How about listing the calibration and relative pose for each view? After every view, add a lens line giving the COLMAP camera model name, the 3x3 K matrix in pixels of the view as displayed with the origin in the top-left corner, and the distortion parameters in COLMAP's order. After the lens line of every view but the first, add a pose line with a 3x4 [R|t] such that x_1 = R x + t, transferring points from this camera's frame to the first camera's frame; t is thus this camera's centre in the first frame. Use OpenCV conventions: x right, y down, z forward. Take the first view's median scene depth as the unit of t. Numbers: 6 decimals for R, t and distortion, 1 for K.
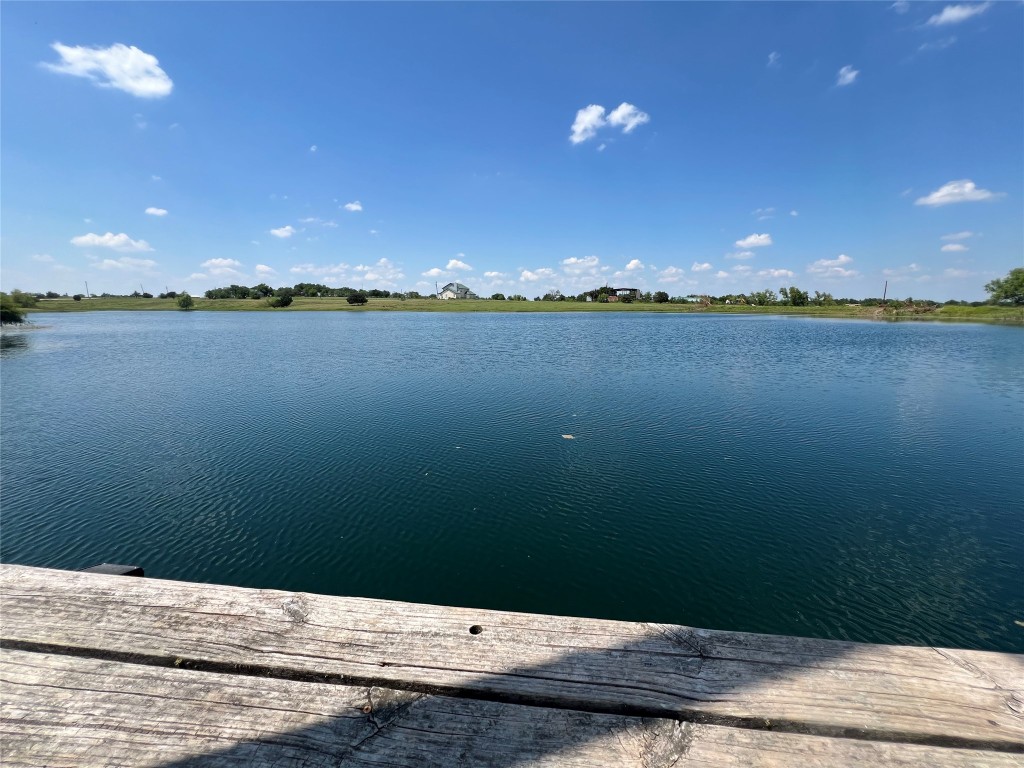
lens RADIAL K [[408.5, 0, 512.0], [0, 408.5, 384.0], [0, 0, 1]] dist [-0.001628, 0.000289]
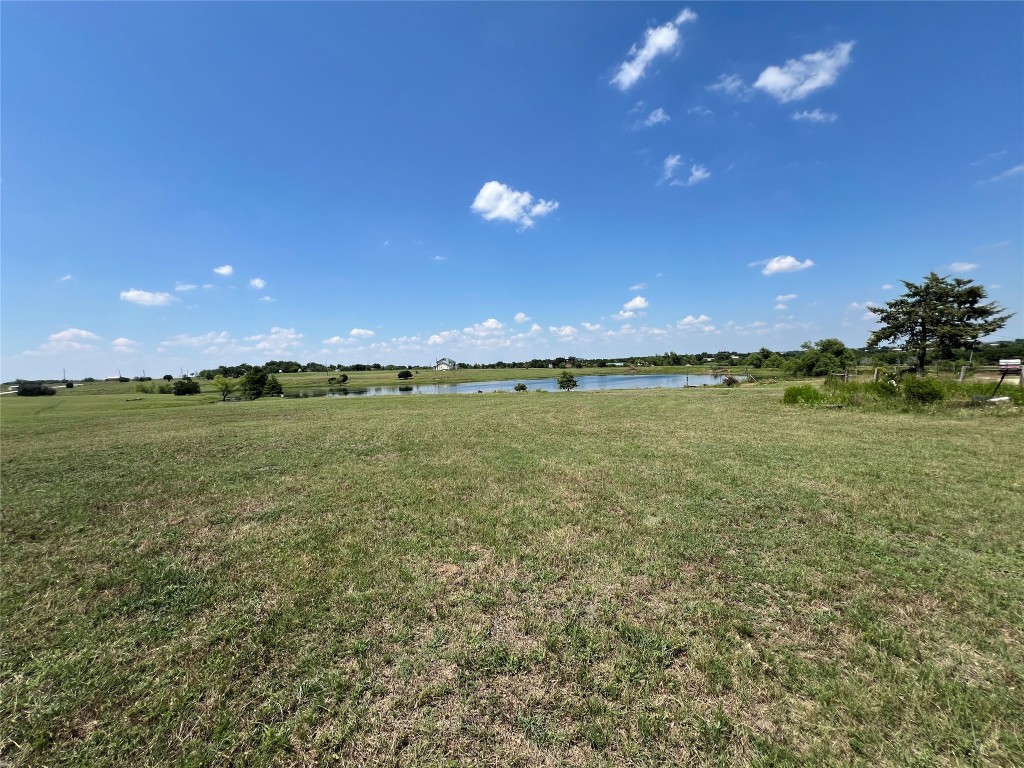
lens RADIAL K [[408.5, 0, 512.0], [0, 408.5, 384.0], [0, 0, 1]] dist [-0.001628, 0.000289]
pose [[0.973876, -0.059844, 0.219054, -0.876876], [0.091845, 0.986031, -0.138950, 0.212318], [-0.207679, 0.155439, 0.965768, -1.491329]]
